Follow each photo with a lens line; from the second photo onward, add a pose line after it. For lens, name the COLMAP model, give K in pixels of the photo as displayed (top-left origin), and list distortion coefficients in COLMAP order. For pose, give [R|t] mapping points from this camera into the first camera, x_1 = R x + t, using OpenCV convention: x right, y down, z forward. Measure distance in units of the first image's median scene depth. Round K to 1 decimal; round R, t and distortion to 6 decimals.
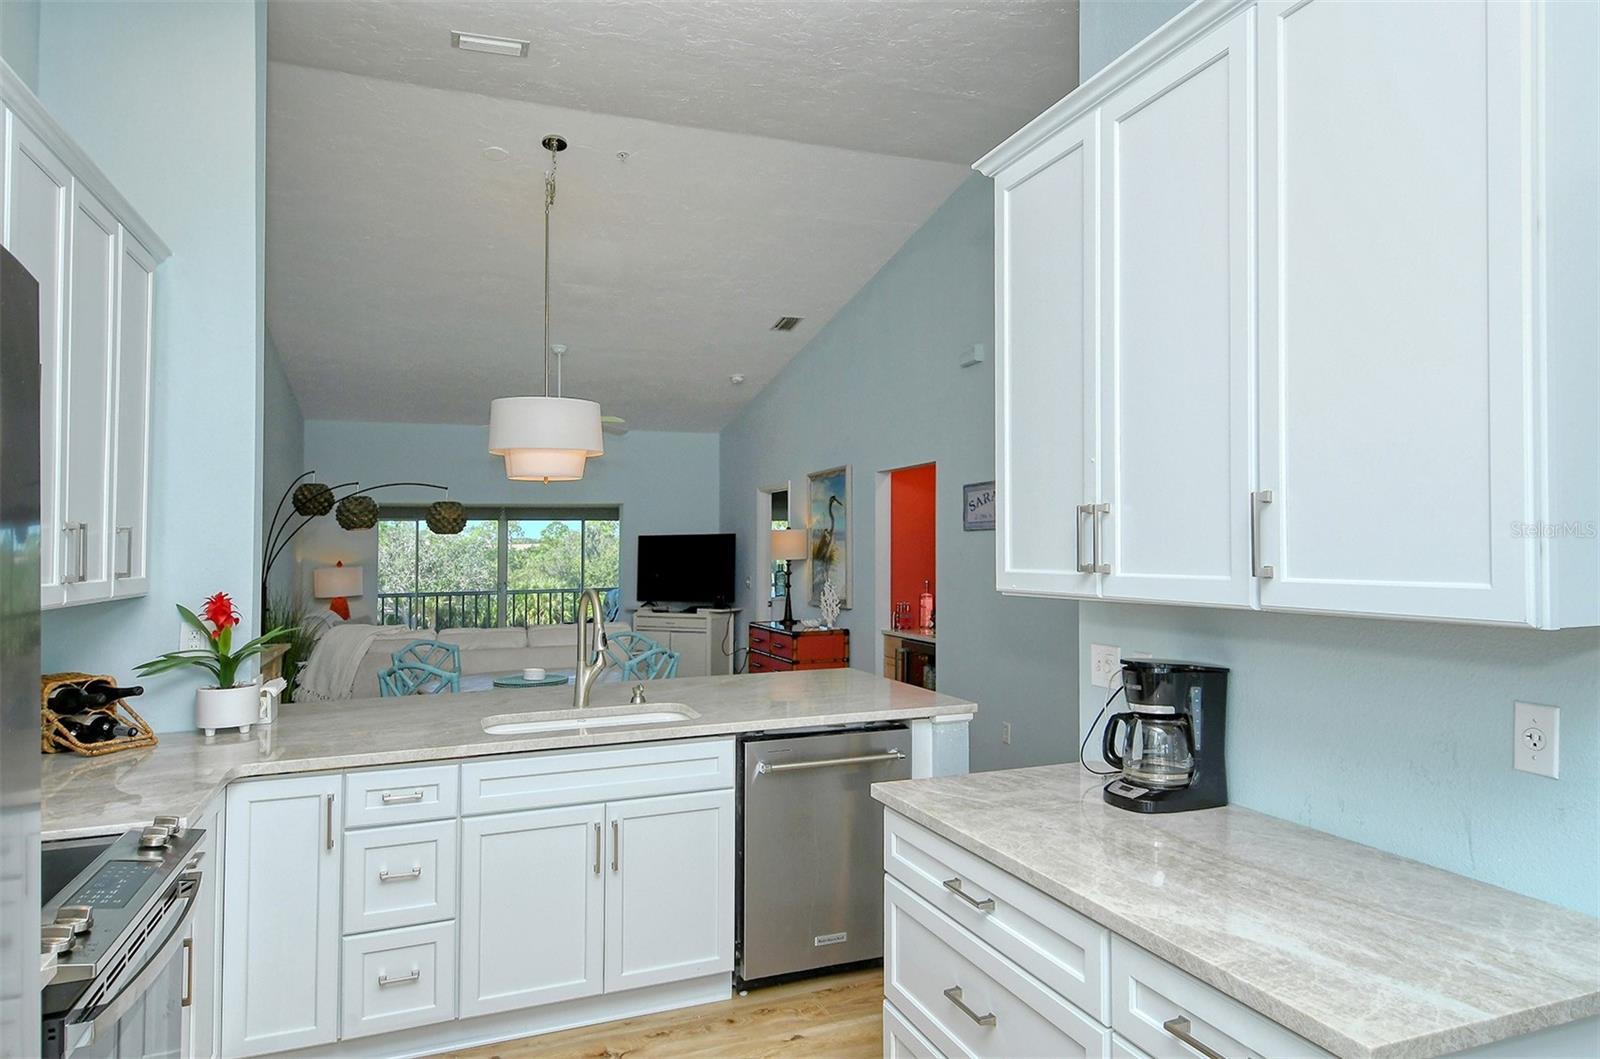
lens RADIAL K [[975.7, 0, 844.0], [0, 975.7, 521.8], [0, 0, 1]] dist [0.001720, 0.000009]
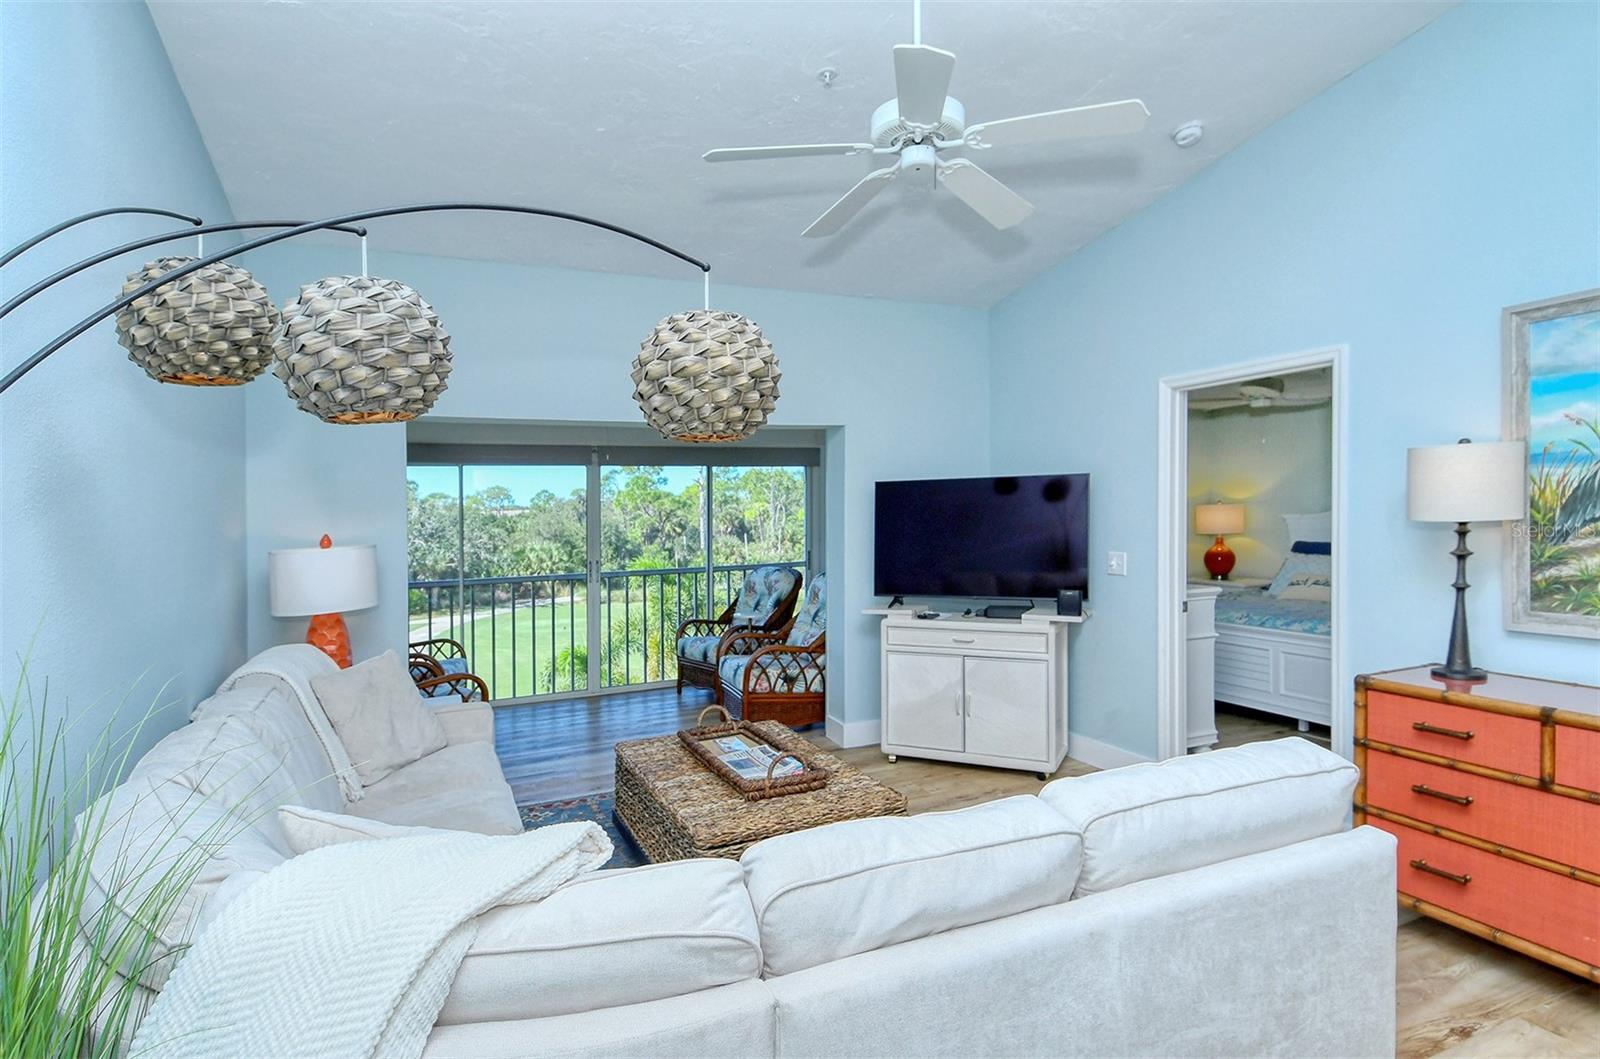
lens RADIAL K [[833.1, 0, 829.0], [0, 833.1, 498.8], [0, 0, 1]] dist [0.040345, -0.028028]
pose [[0.998951, -0.010102, 0.044663, -0.342643], [0.009534, 0.999871, 0.012905, 0.023808], [-0.044788, -0.012465, 0.998919, 0.684106]]
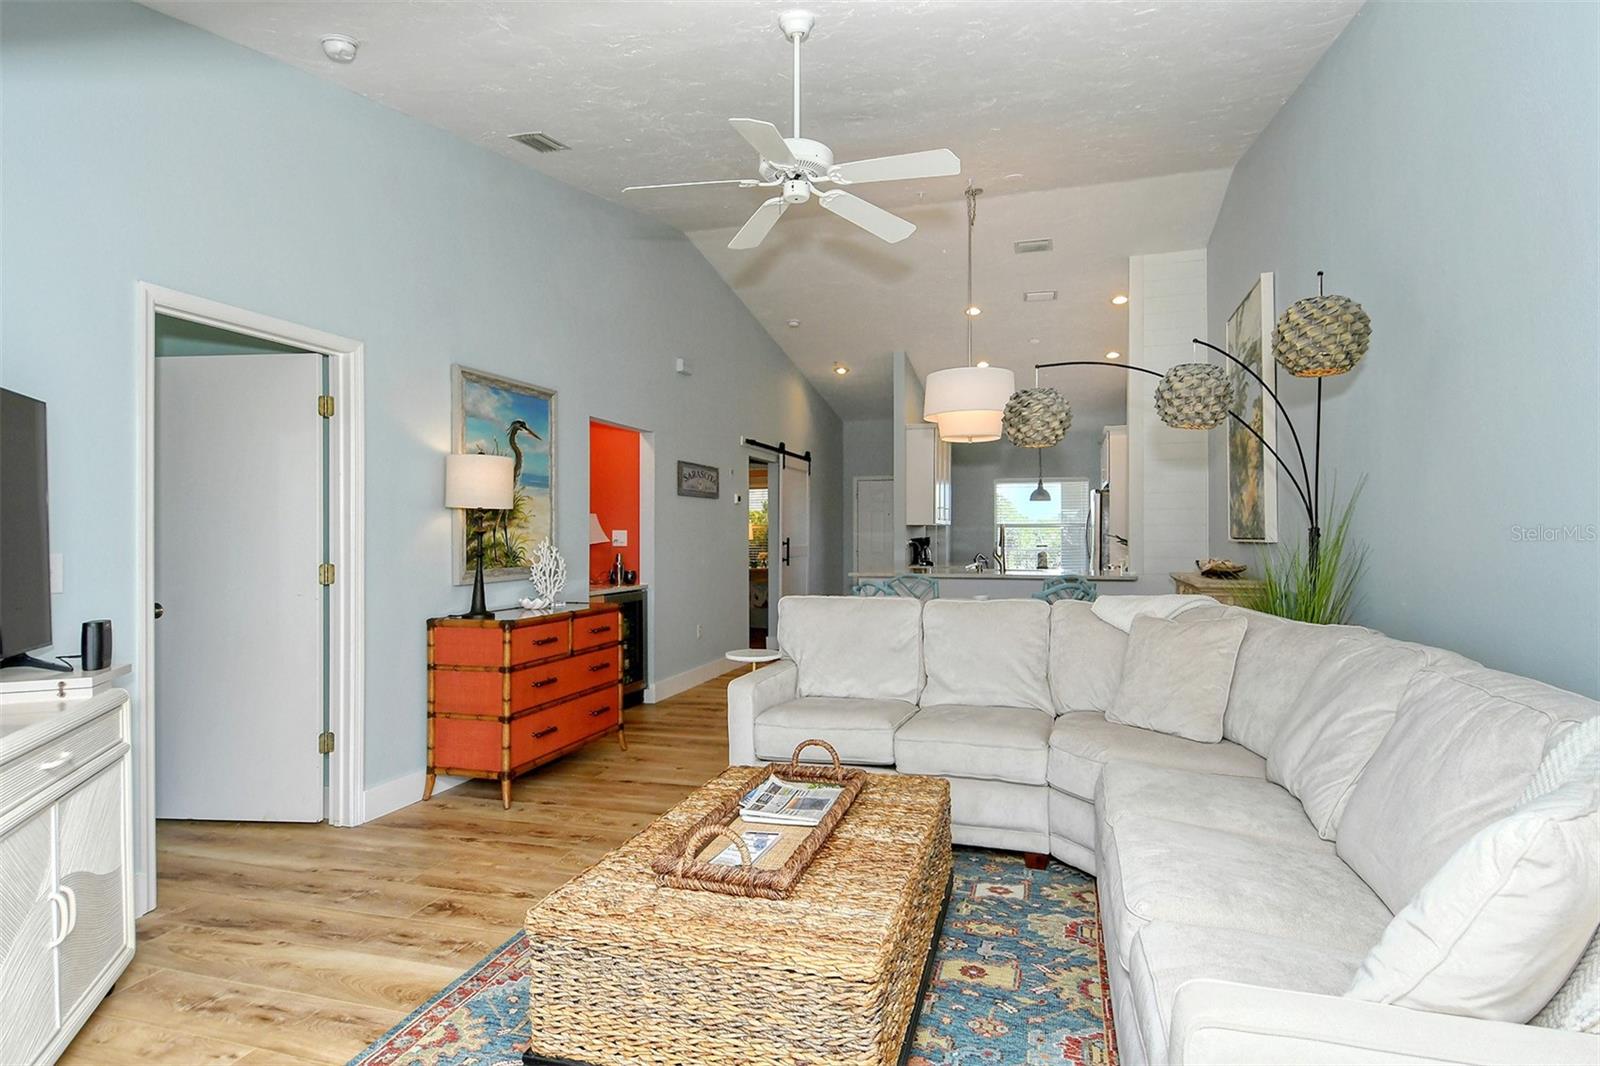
lens RADIAL K [[838.5, 0, 820.2], [0, 838.5, 545.8], [0, 0, 1]] dist [0.020262, -0.050640]
pose [[-0.782478, 0.006527, 0.622643, -0.542886], [-0.003770, 0.999877, -0.015219, 0.069927], [-0.622666, -0.014256, -0.782358, 1.303564]]
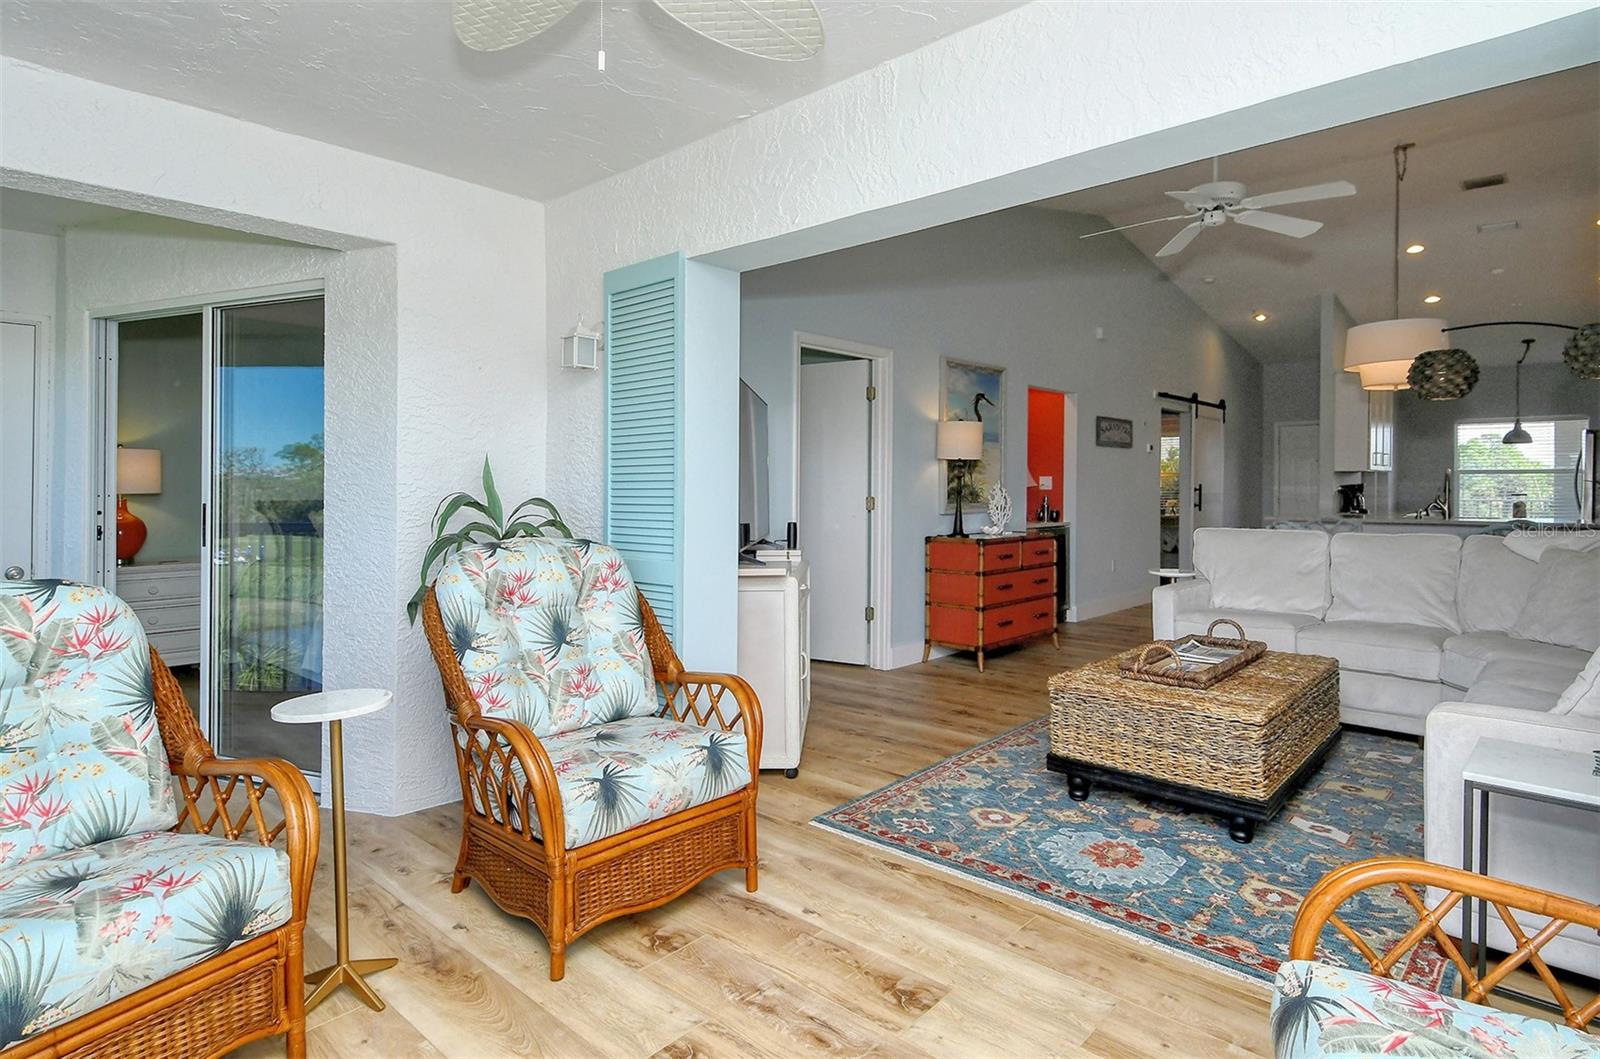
lens RADIAL K [[859.1, 0, 820.1], [0, 859.1, 497.5], [0, 0, 1]] dist [0.045506, -0.030965]
pose [[-0.434669, 0.000628, 0.900590, -0.670091], [-0.017567, 0.999804, -0.009176, 0.081532], [-0.900419, -0.019809, -0.434573, 1.457571]]
